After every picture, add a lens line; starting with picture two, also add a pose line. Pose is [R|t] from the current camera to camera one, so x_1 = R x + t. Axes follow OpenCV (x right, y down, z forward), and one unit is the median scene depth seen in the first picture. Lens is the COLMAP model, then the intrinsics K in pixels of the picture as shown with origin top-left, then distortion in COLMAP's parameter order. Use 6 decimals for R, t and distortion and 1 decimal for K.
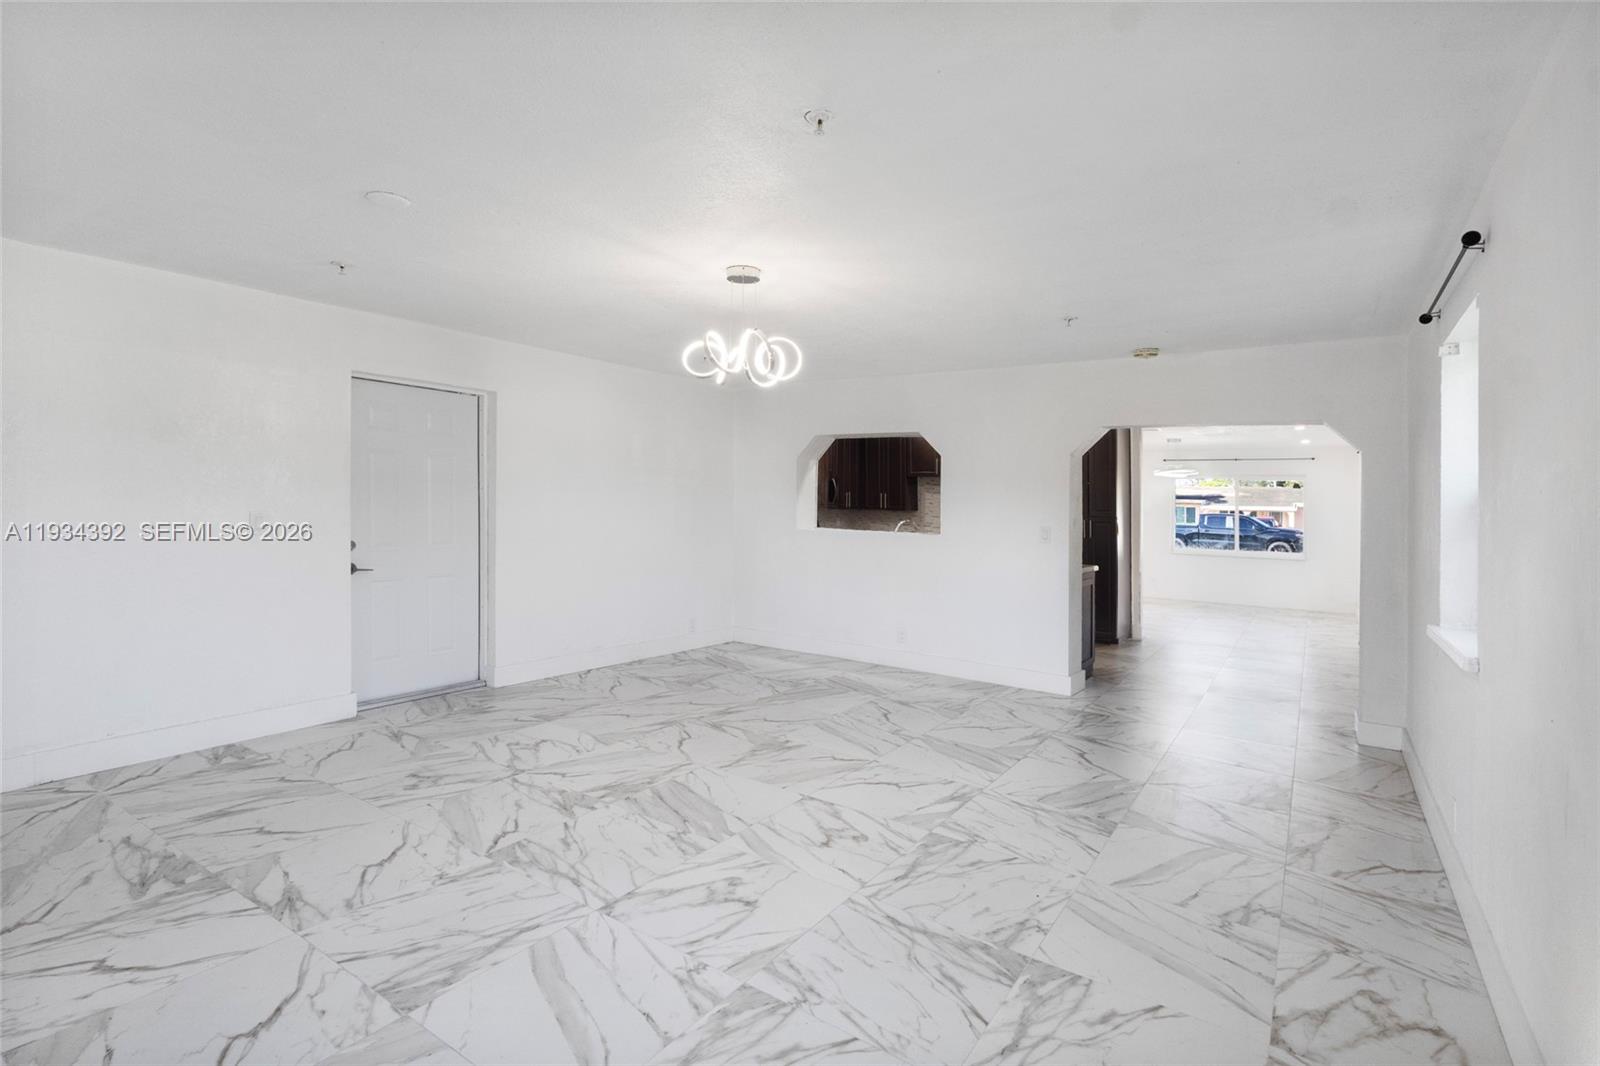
lens RADIAL K [[746.2, 0, 820.5], [0, 746.2, 530.7], [0, 0, 1]] dist [0.004124, 0.000747]
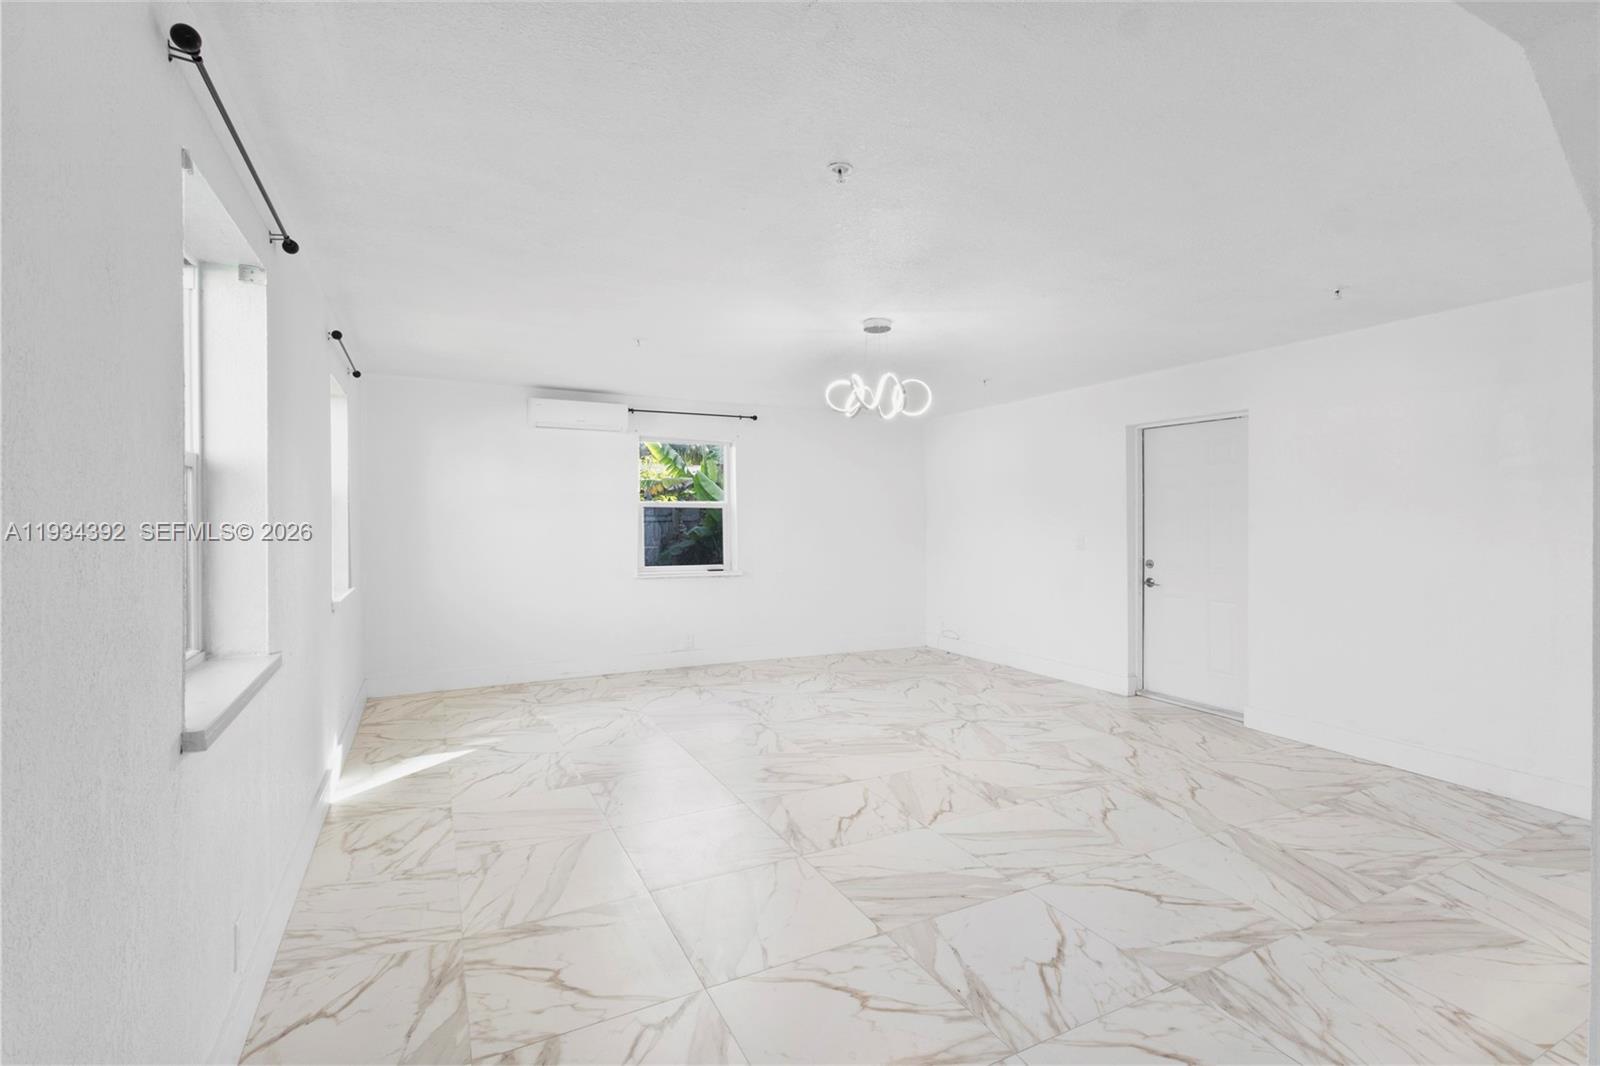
lens RADIAL K [[746.2, 0, 798.0], [0, 746.2, 528.3], [0, 0, 1]] dist [0.004124, 0.000747]
pose [[-0.501317, -0.021093, -0.865007, 1.058091], [-0.050118, 0.998732, 0.004692, -0.022292], [0.863811, 0.045704, -0.501738, 1.565145]]
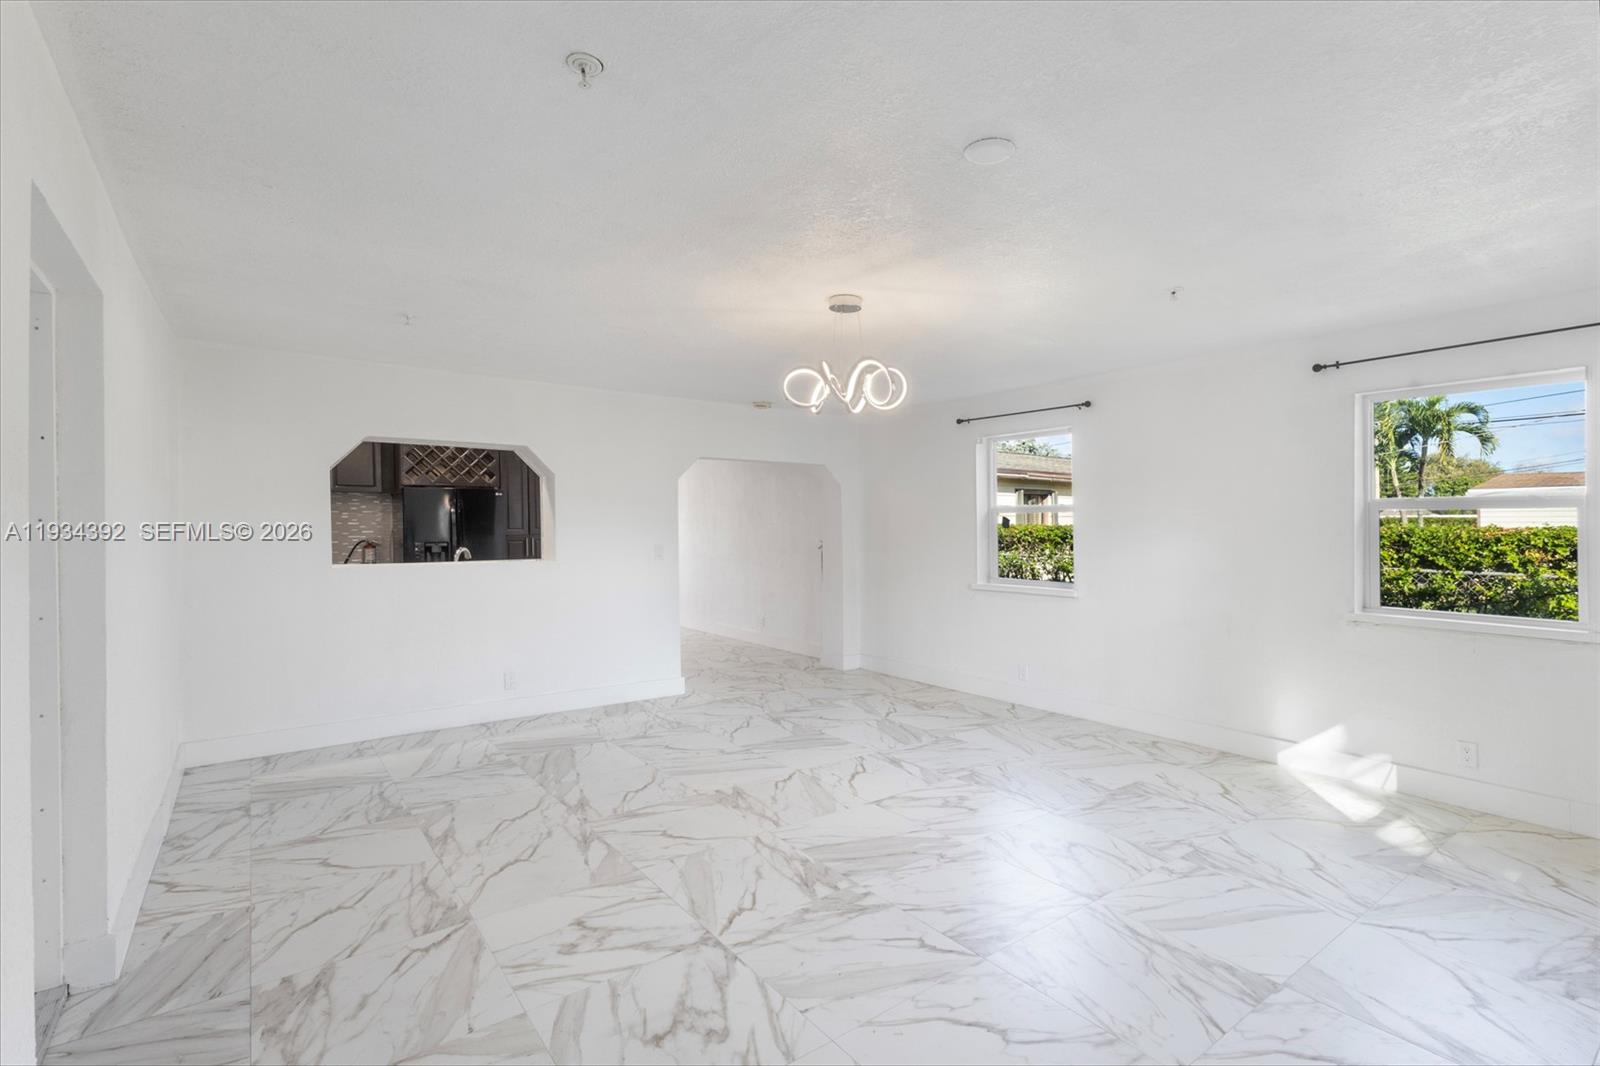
lens RADIAL K [[746.2, 0, 796.7], [0, 746.2, 530.5], [0, 0, 1]] dist [0.004124, 0.000747]
pose [[0.345885, -0.032258, 0.937722, -1.116983], [0.043903, 0.998871, 0.018167, -0.062354], [-0.937249, 0.034885, 0.346911, 0.762785]]
